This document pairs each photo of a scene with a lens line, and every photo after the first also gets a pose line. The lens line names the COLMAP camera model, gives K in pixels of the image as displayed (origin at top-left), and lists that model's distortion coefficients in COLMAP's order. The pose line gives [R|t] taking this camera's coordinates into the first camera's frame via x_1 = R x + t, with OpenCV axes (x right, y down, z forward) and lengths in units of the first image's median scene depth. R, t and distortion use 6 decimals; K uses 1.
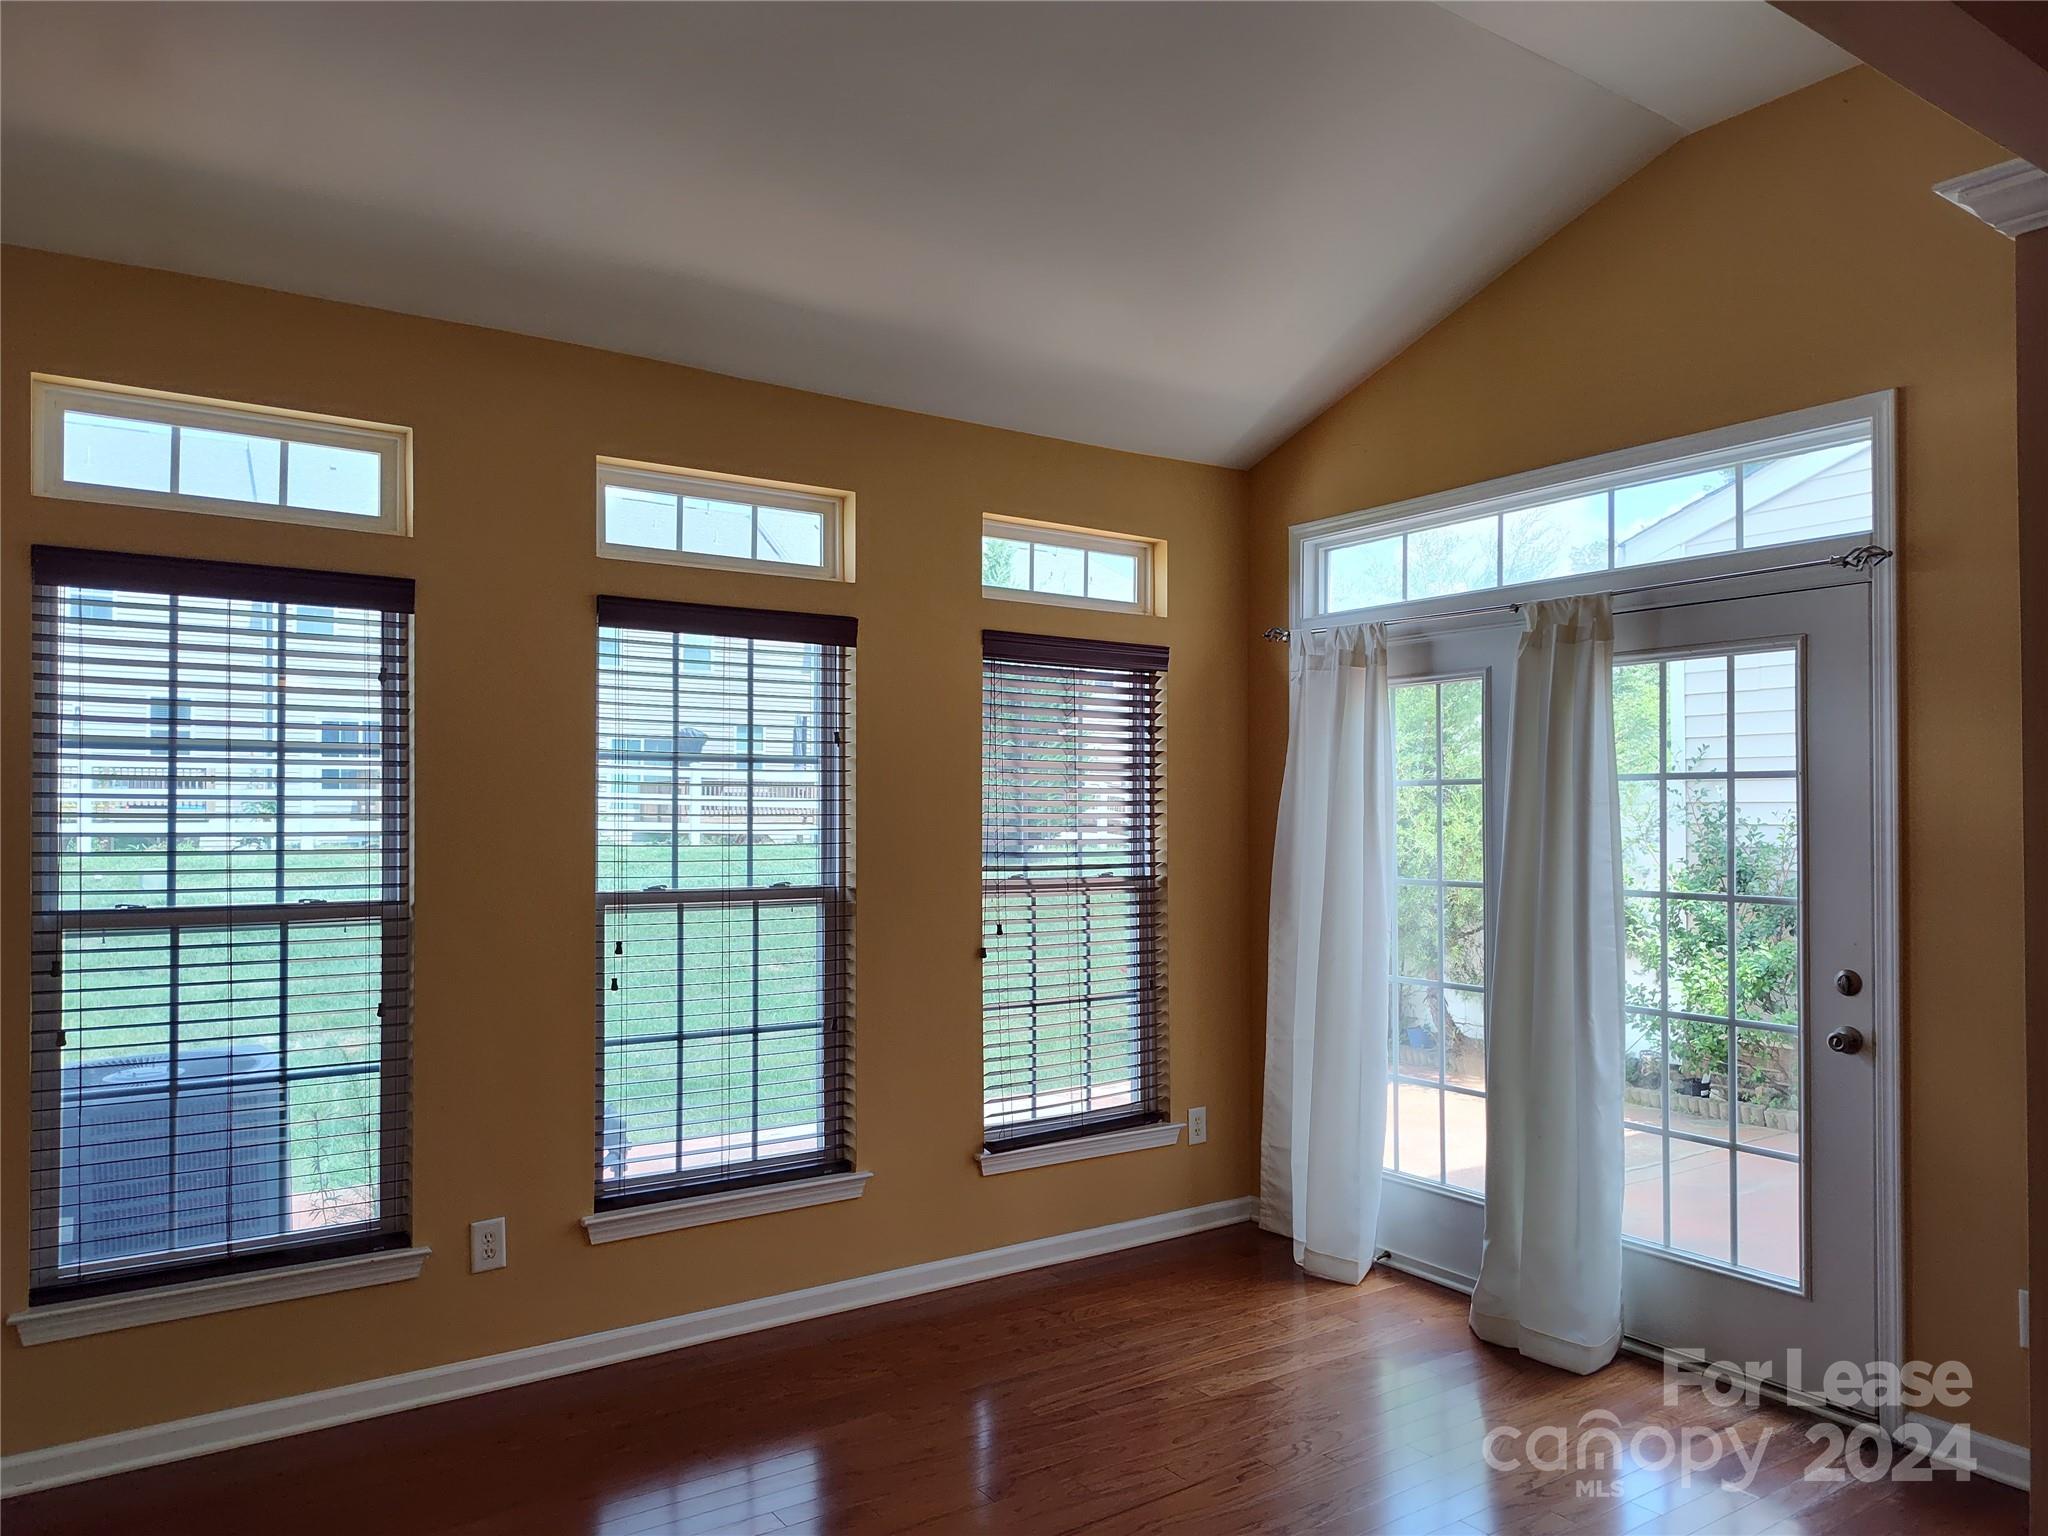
lens RADIAL K [[1412.1, 0, 1036.1], [0, 1412.1, 795.5], [0, 0, 1]] dist [0.039423, -0.041990]
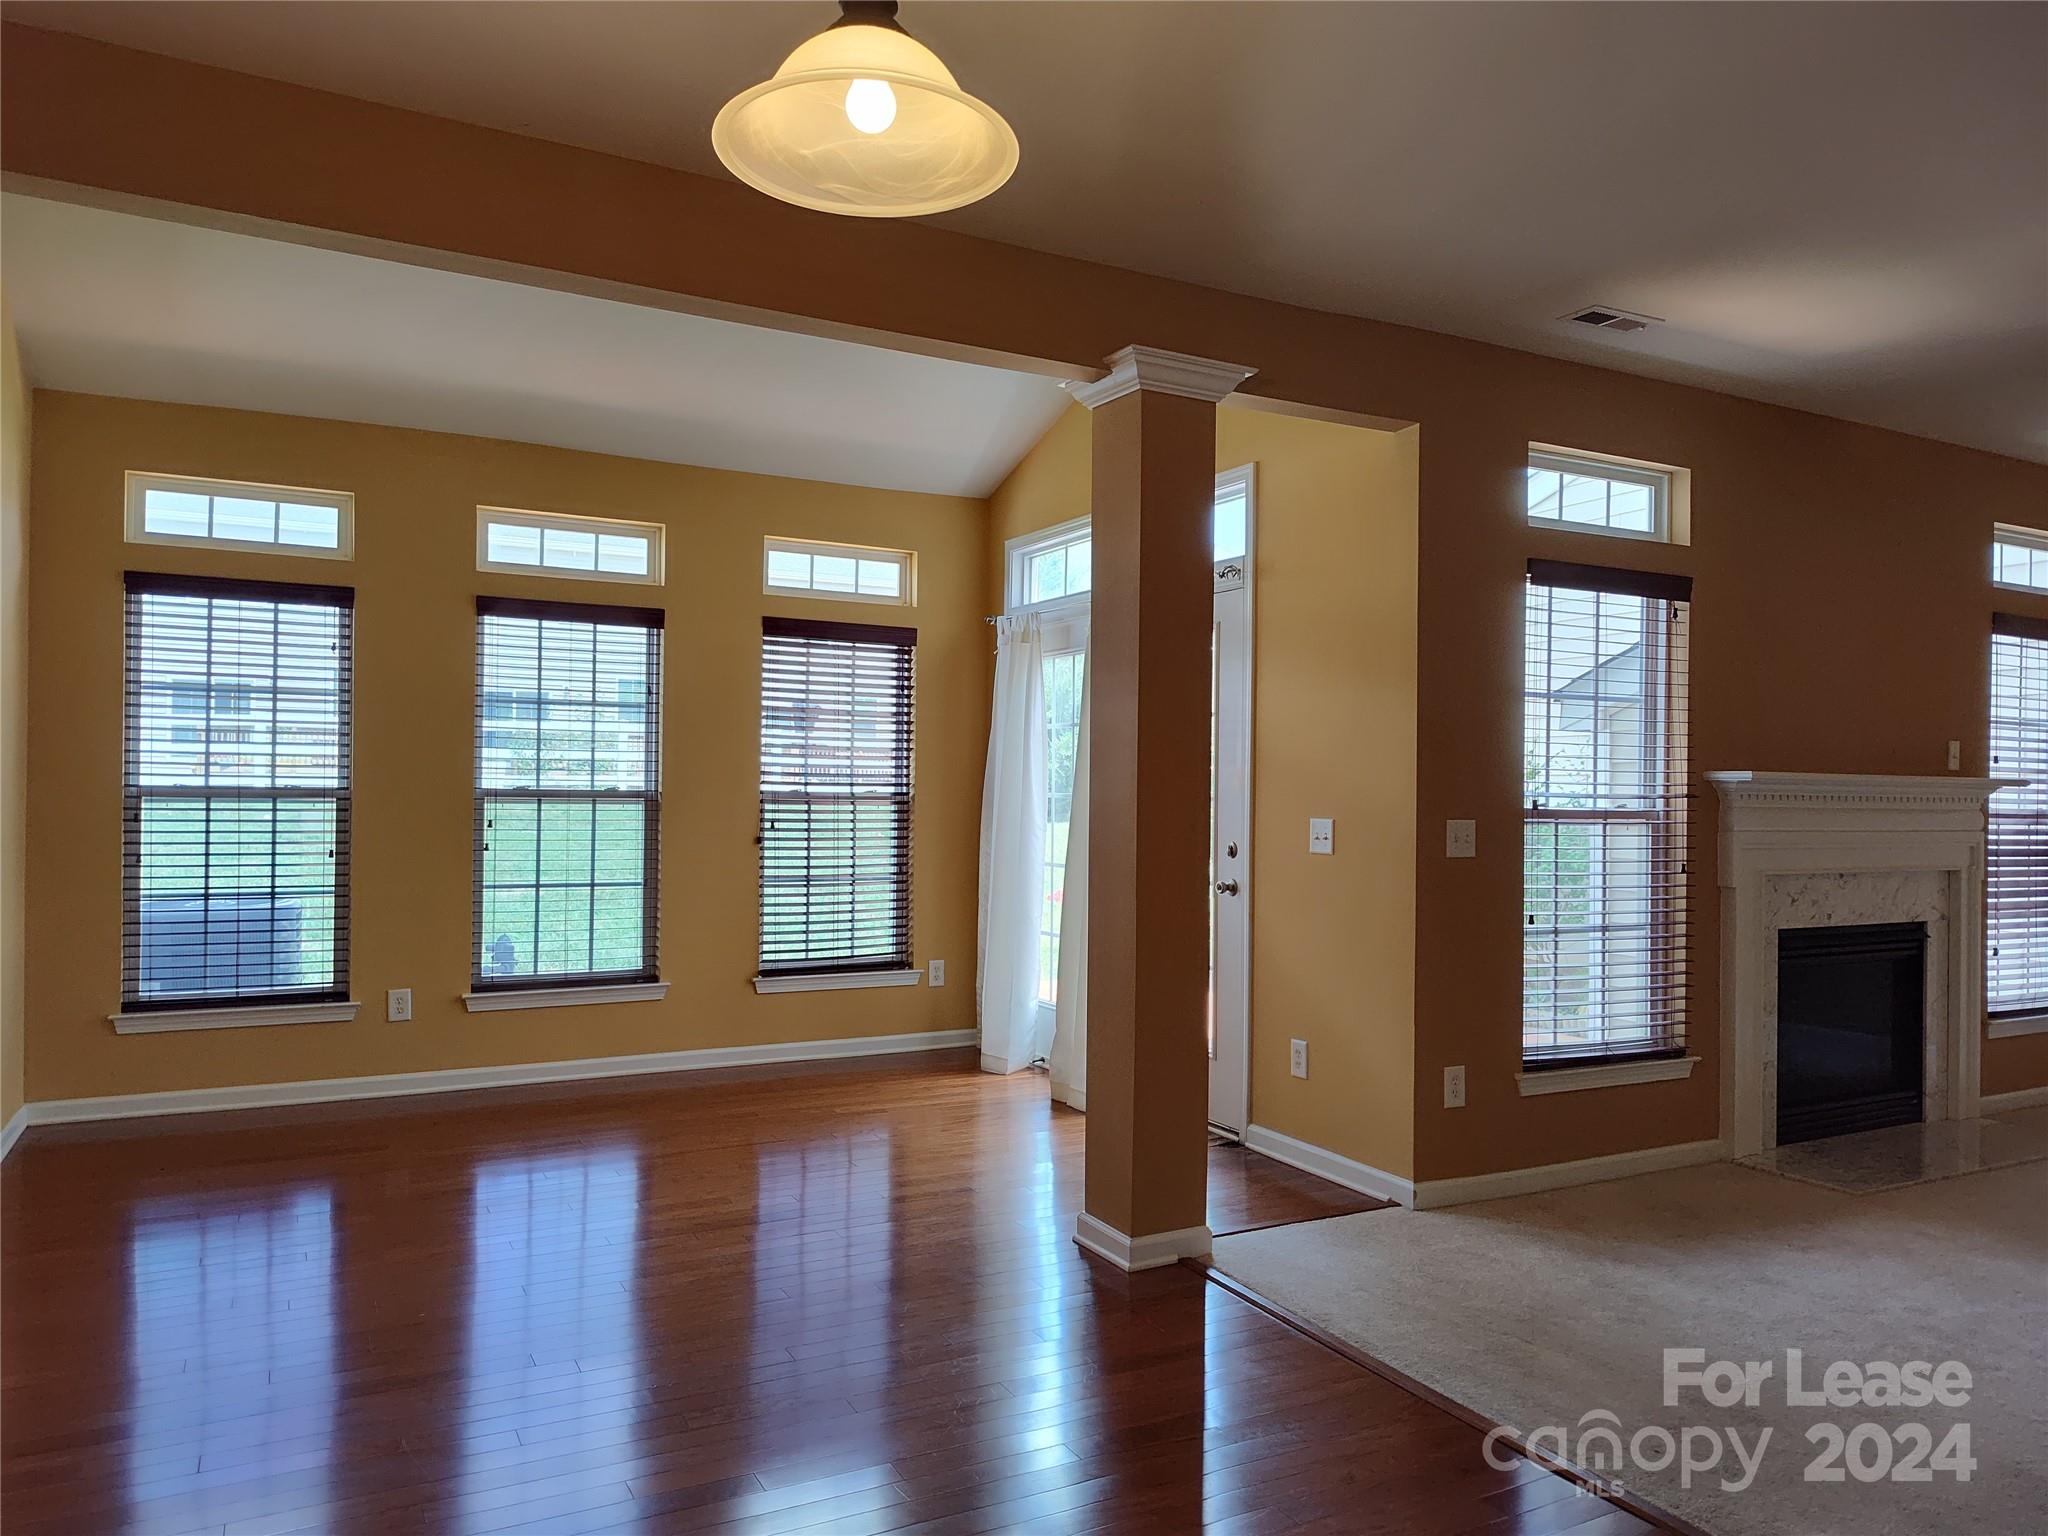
lens RADIAL K [[1412.1, 0, 1043.0], [0, 1412.1, 776.1], [0, 0, 1]] dist [0.039423, -0.041990]
pose [[0.993541, 0.010676, -0.112973, 0.463579], [-0.010418, 0.999942, 0.002877, 0.043400], [0.112997, -0.001681, 0.993594, -0.456406]]
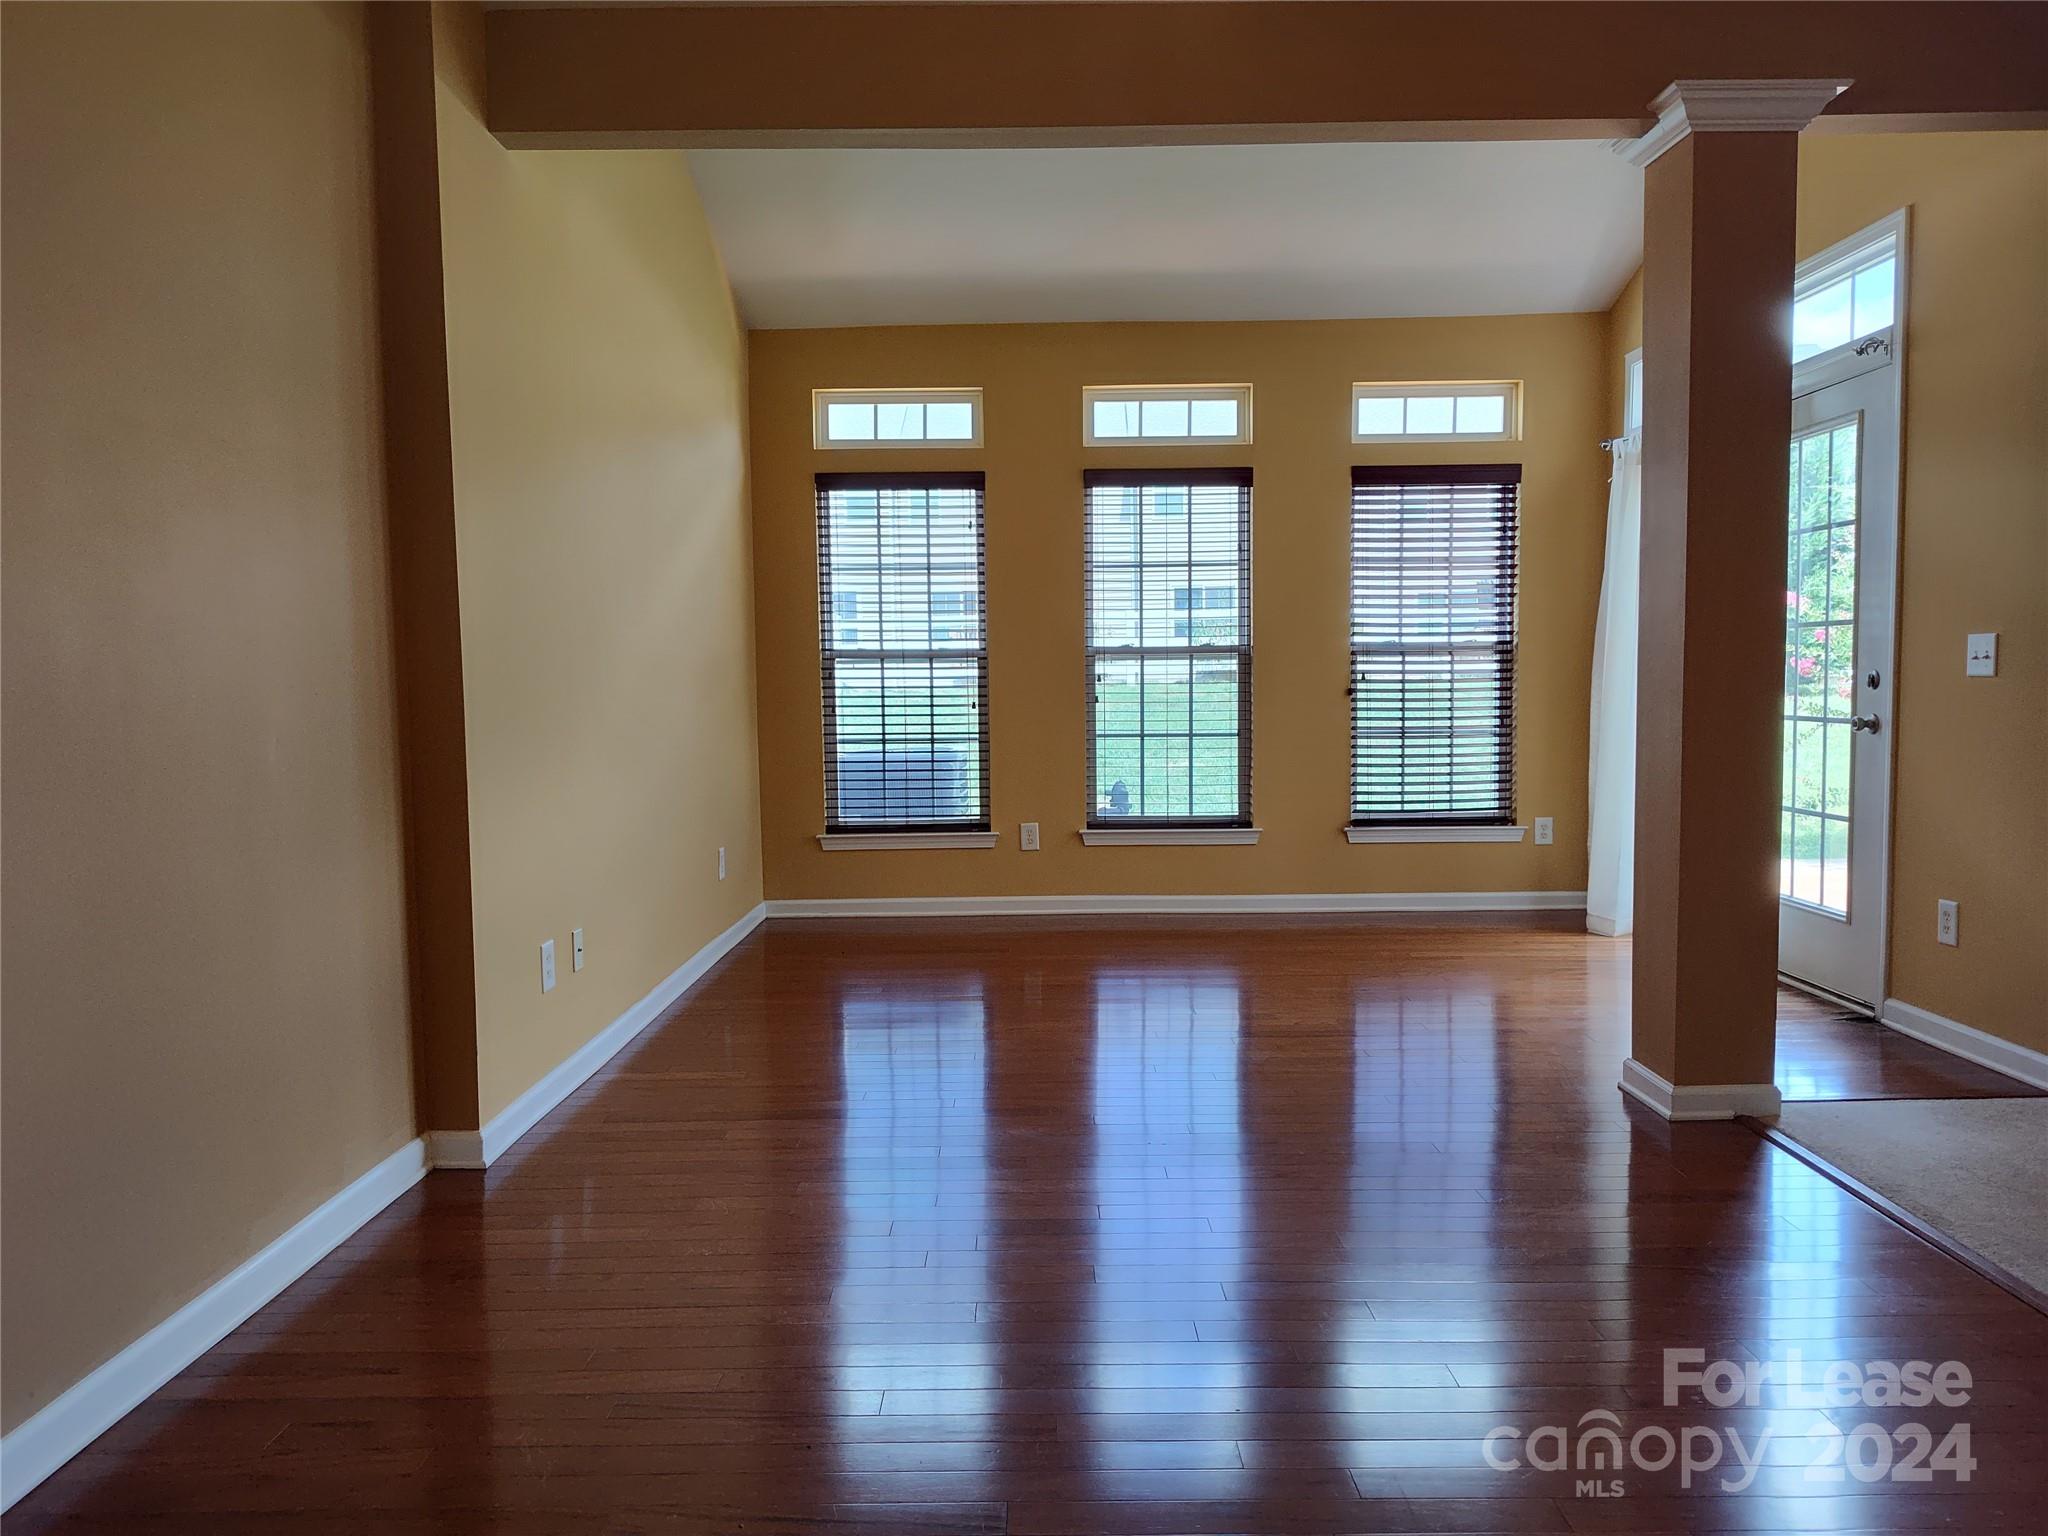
lens RADIAL K [[1412.1, 0, 1020.4], [0, 1412.1, 767.9], [0, 0, 1]] dist [0.039423, -0.041990]
pose [[0.819397, 0.025031, -0.572680, 0.583382], [0.019204, 0.997287, 0.071067, 0.090080], [0.572905, -0.069230, 0.816693, -0.436894]]
